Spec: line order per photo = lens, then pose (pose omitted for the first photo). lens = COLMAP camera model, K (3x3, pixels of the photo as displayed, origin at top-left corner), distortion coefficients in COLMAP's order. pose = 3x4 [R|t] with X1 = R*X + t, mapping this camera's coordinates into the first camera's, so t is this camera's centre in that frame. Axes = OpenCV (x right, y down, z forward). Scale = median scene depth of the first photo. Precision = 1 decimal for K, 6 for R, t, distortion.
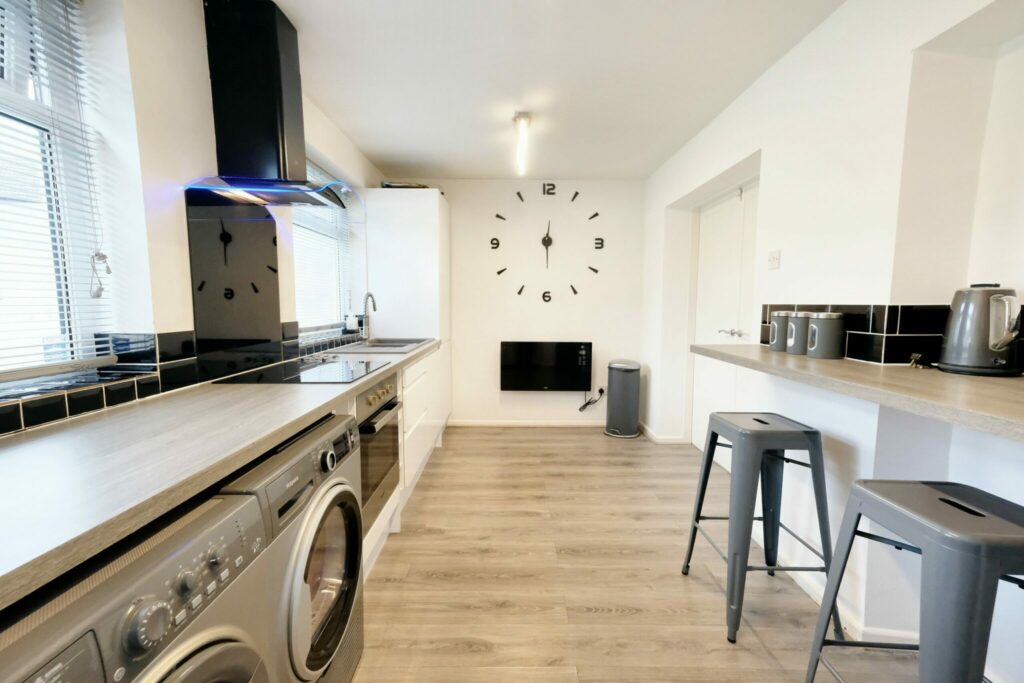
lens RADIAL K [[444.8, 0, 513.7], [0, 444.8, 342.5], [0, 0, 1]] dist [0.025184, 0.013023]
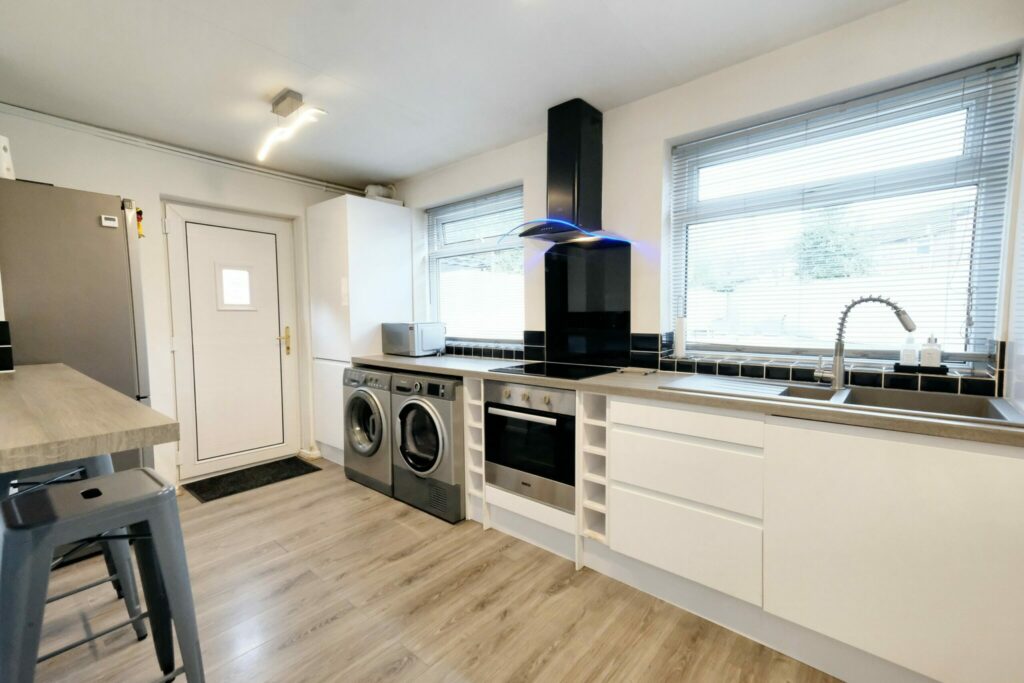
lens RADIAL K [[444.8, 0, 513.7], [0, 444.8, 342.5], [0, 0, 1]] dist [0.025184, 0.013023]
pose [[-0.658398, 0.051106, -0.750933, 0.515049], [-0.063294, 0.990399, 0.122897, -0.142541], [0.750004, 0.128444, -0.648842, 1.526790]]
